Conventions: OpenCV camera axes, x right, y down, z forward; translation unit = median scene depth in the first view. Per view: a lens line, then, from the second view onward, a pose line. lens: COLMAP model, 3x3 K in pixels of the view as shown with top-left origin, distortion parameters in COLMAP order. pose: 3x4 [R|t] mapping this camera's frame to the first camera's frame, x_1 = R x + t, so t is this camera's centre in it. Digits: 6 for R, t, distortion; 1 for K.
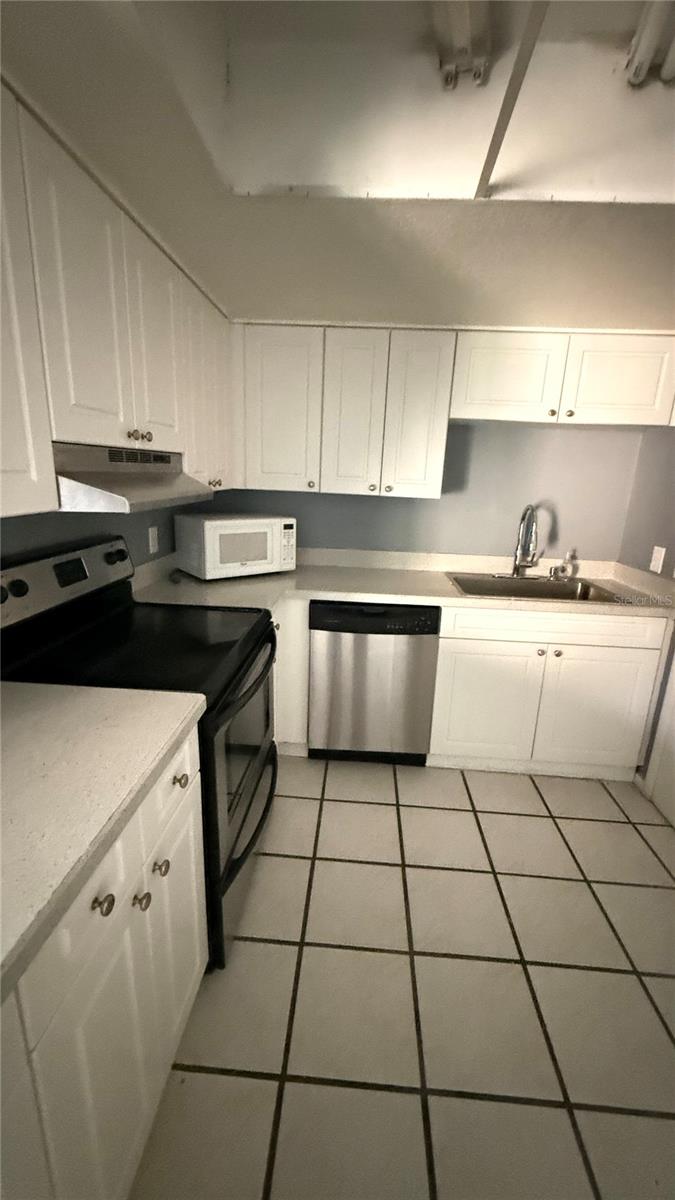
lens RADIAL K [[476.4, 0, 339.2], [0, 476.4, 591.7], [0, 0, 1]] dist [0.003070, -0.000150]
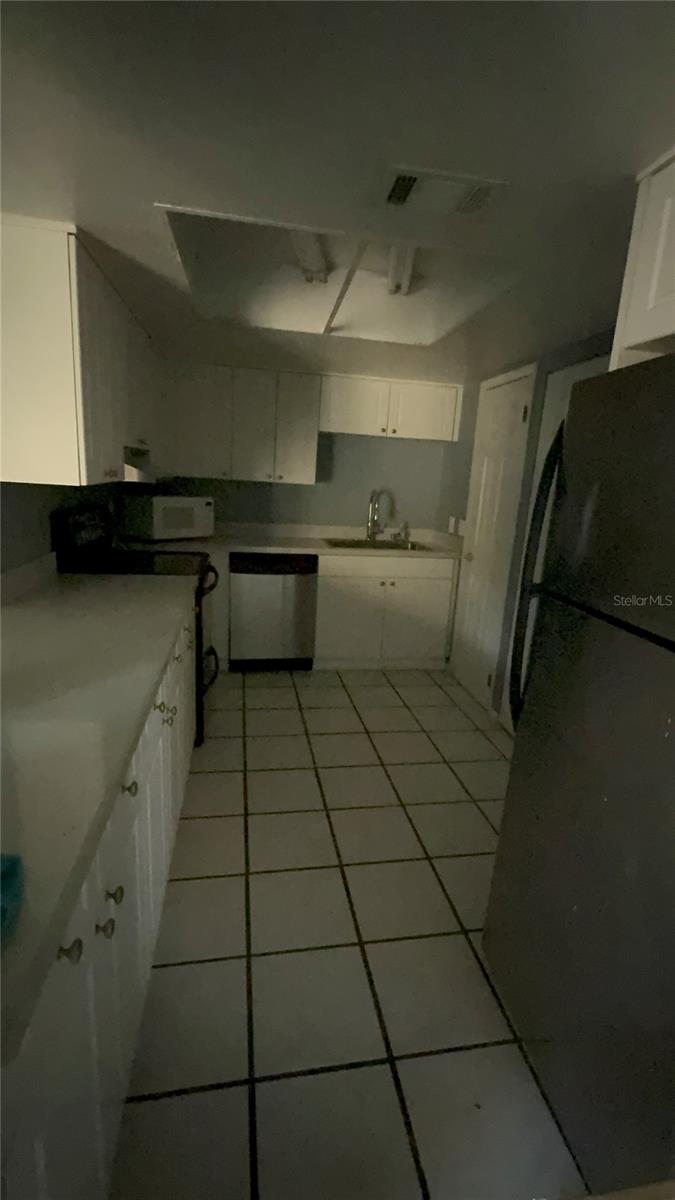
lens RADIAL K [[534.6, 0, 340.4], [0, 534.6, 598.6], [0, 0, 1]] dist [0.000923, 0.001196]
pose [[0.971144, -0.037449, 0.235537, -0.124030], [0.039389, 0.999218, -0.003538, 0.177974], [-0.235221, 0.012713, 0.971859, -0.669333]]
